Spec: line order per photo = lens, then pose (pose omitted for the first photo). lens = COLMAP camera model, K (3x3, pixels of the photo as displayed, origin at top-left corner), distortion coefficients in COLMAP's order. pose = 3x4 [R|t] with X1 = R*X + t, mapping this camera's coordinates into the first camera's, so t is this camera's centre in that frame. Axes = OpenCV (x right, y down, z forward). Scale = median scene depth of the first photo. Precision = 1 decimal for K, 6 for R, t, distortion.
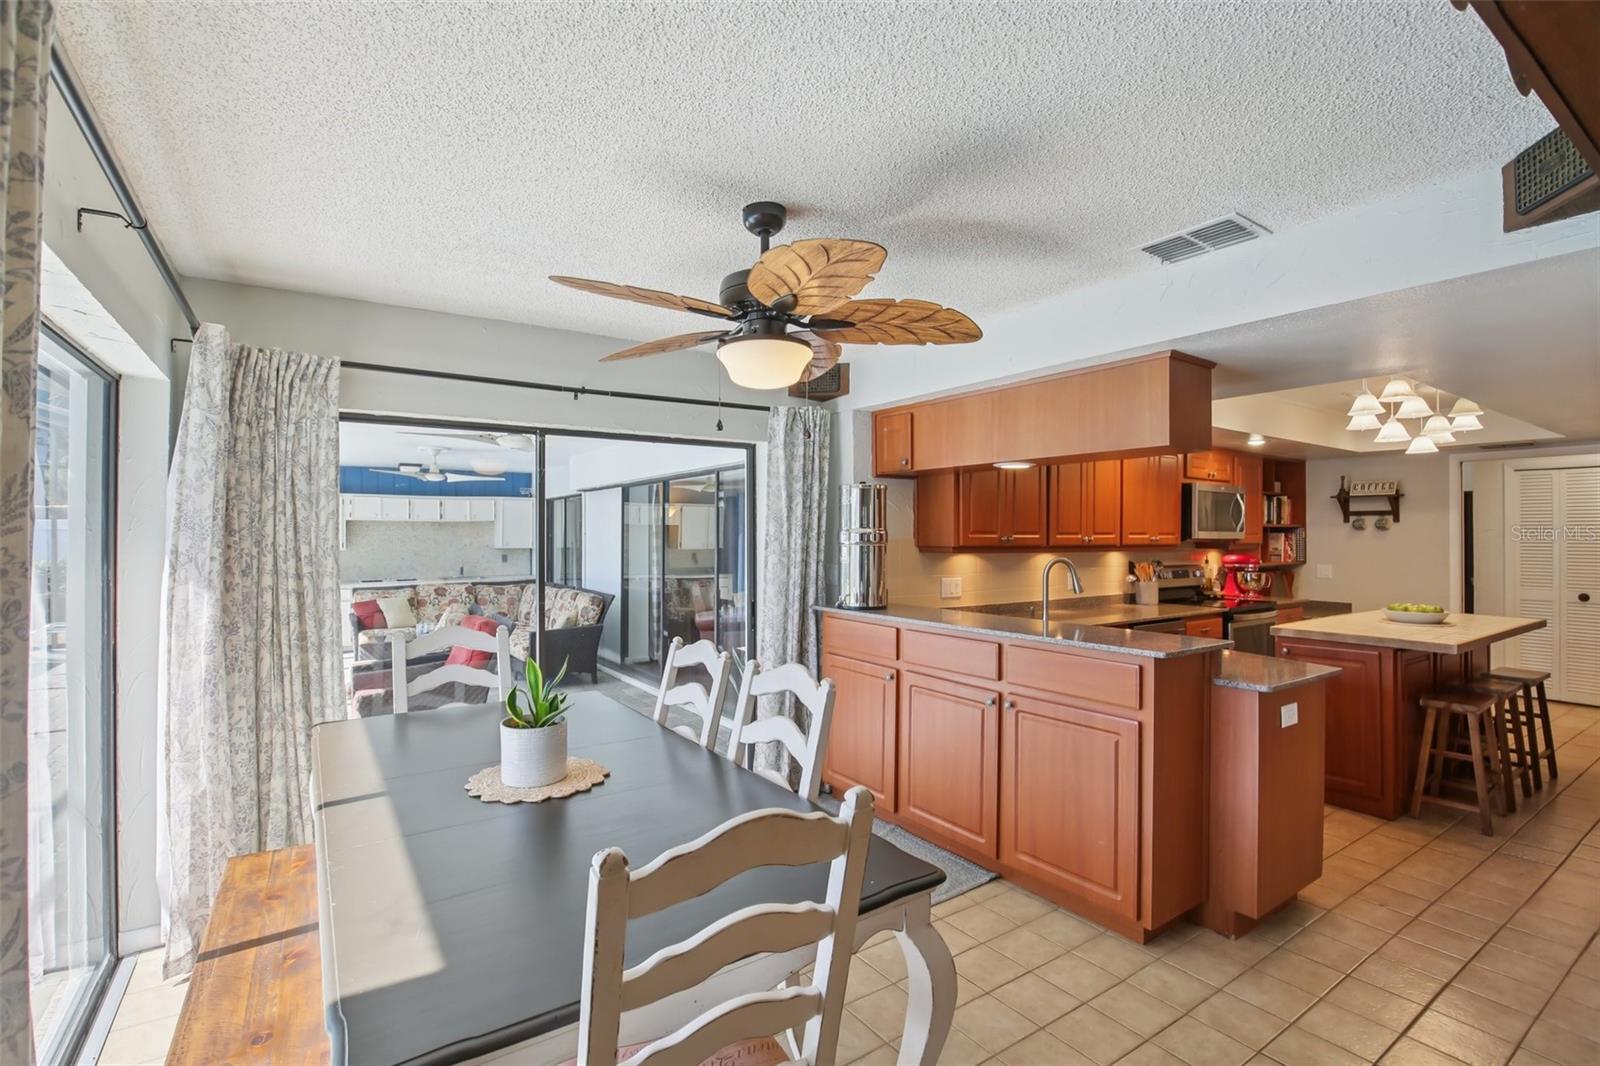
lens RADIAL K [[741.1, 0, 798.0], [0, 741.1, 531.4], [0, 0, 1]] dist [-0.030755, 0.003976]
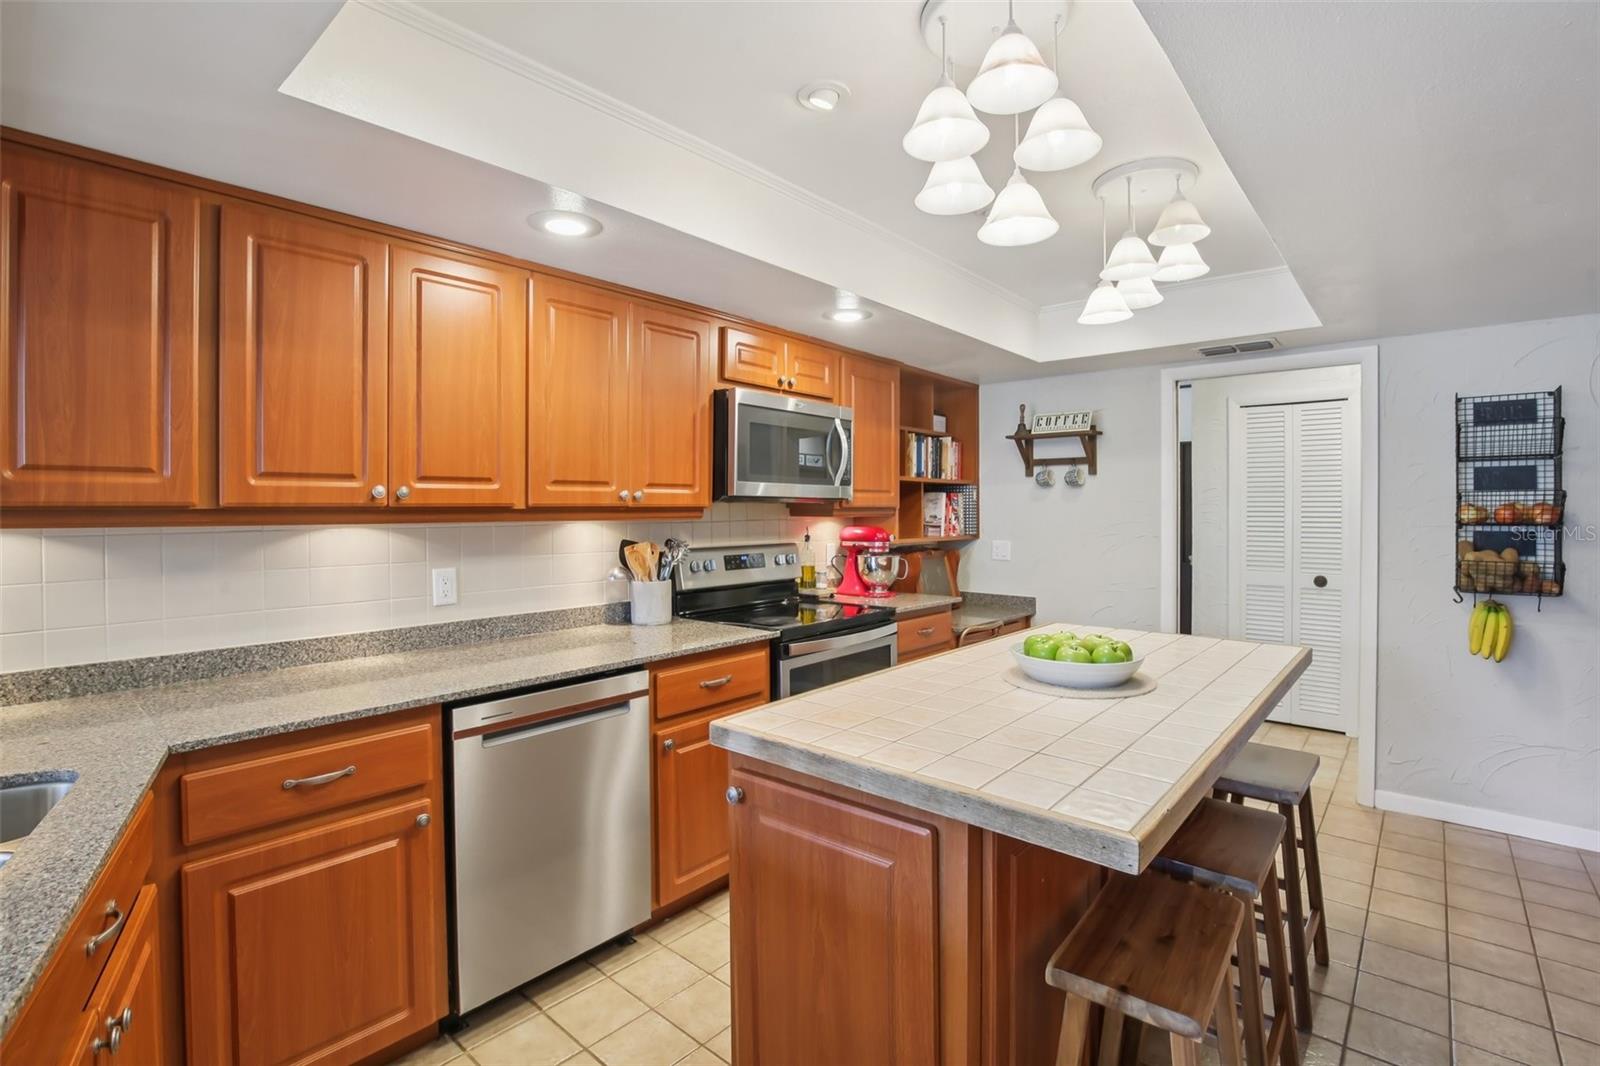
lens RADIAL K [[741.1, 0, 799.4], [0, 741.1, 527.3], [0, 0, 1]] dist [-0.030755, 0.003976]
pose [[0.966043, -0.010810, 0.258153, 0.398397], [0.003799, 0.999611, 0.027641, 0.015680], [-0.258352, -0.025721, 0.965708, 0.426874]]
